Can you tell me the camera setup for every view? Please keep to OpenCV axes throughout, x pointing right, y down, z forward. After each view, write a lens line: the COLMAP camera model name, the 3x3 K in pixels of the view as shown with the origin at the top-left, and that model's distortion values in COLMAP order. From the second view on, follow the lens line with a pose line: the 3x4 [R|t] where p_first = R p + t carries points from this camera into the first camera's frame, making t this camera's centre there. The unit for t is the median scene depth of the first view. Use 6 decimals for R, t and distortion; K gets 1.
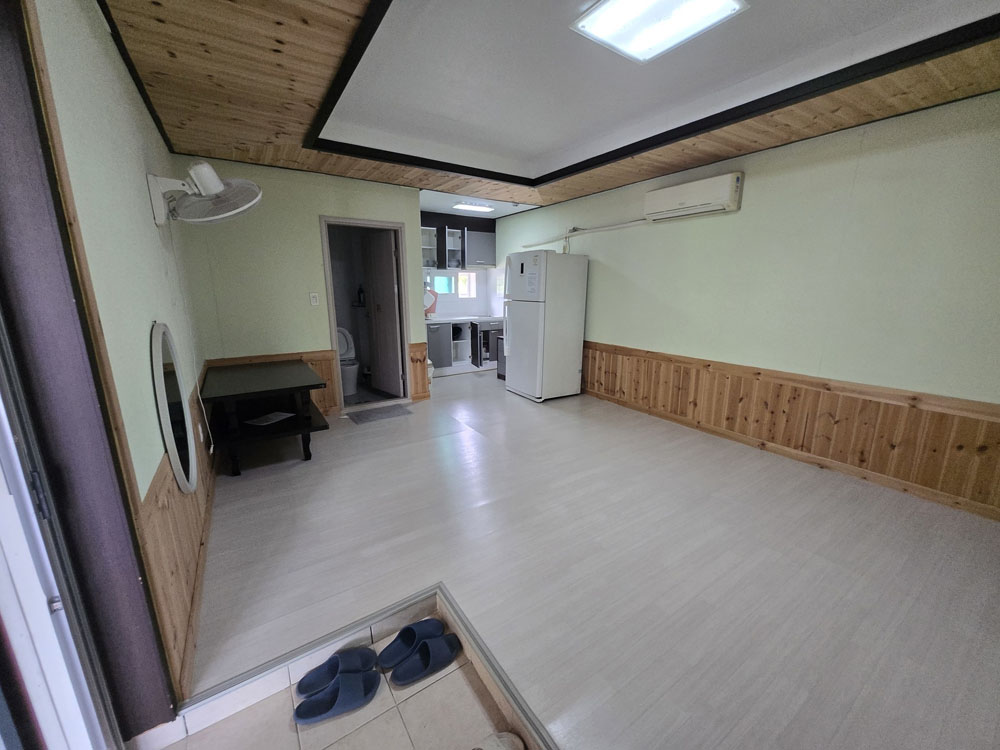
lens RADIAL K [[391.6, 0, 507.2], [0, 391.6, 374.7], [0, 0, 1]] dist [-0.002102, -0.001532]
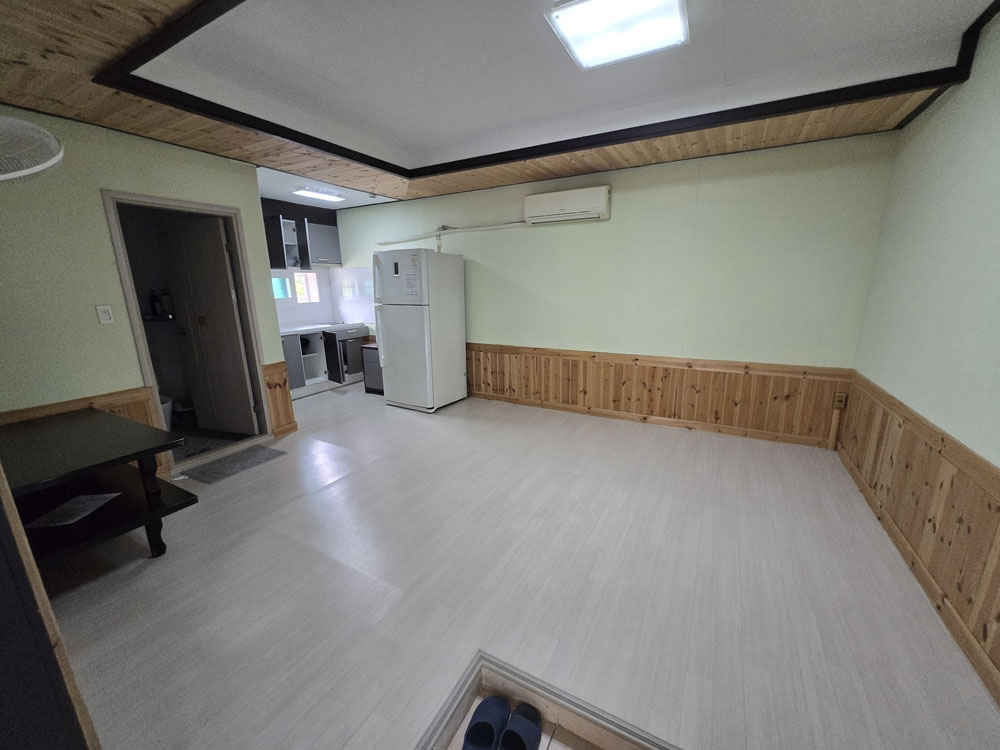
lens RADIAL K [[391.6, 0, 510.2], [0, 391.6, 376.5], [0, 0, 1]] dist [-0.002102, -0.001532]
pose [[0.885601, -0.120651, 0.448502, -0.162817], [0.115930, 0.992527, 0.038085, -0.029244], [-0.449746, 0.018267, 0.892970, 0.083890]]
